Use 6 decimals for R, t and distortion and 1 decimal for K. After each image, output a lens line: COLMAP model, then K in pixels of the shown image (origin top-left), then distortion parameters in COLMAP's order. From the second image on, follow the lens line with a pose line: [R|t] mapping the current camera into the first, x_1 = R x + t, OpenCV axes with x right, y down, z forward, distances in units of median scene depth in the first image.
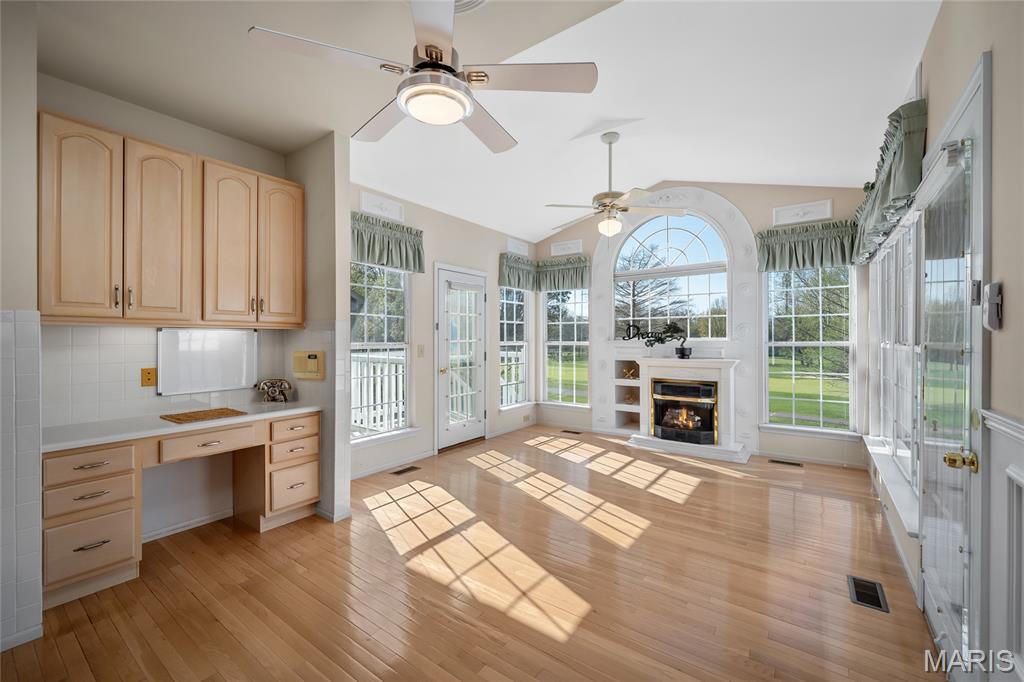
lens RADIAL K [[413.8, 0, 513.5], [0, 413.8, 337.1], [0, 0, 1]] dist [0.001749, -0.000560]
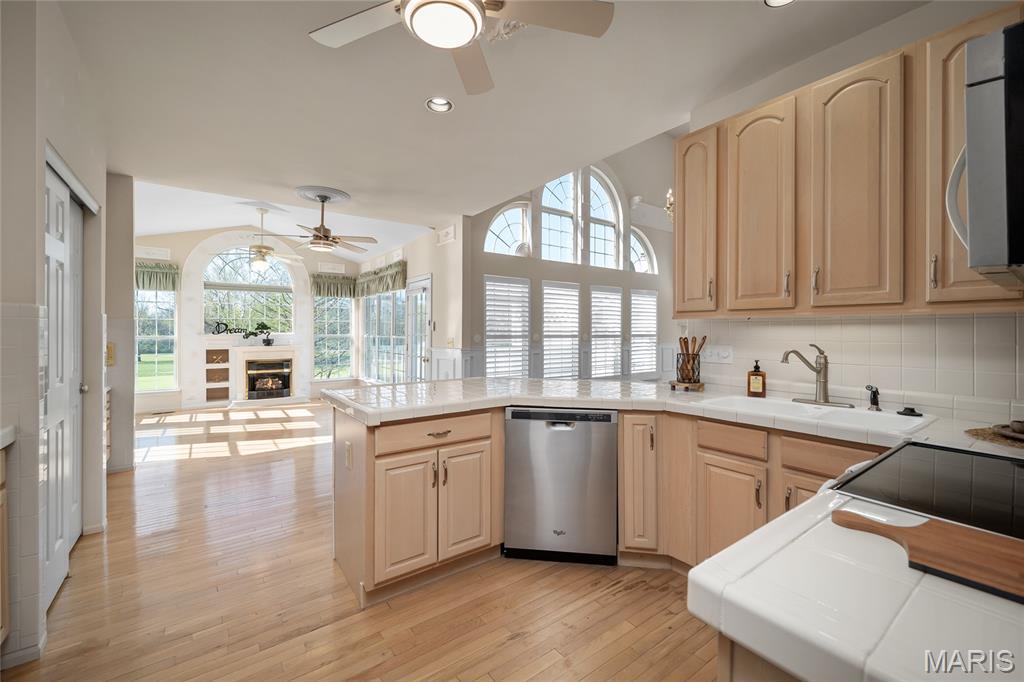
lens RADIAL K [[413.8, 0, 520.0], [0, 413.8, 331.5], [0, 0, 1]] dist [0.001749, -0.000560]
pose [[0.294044, -0.001432, 0.955791, -0.852039], [-0.007006, 0.999969, 0.003654, -0.016239], [-0.955766, -0.007770, 0.294025, -0.392003]]
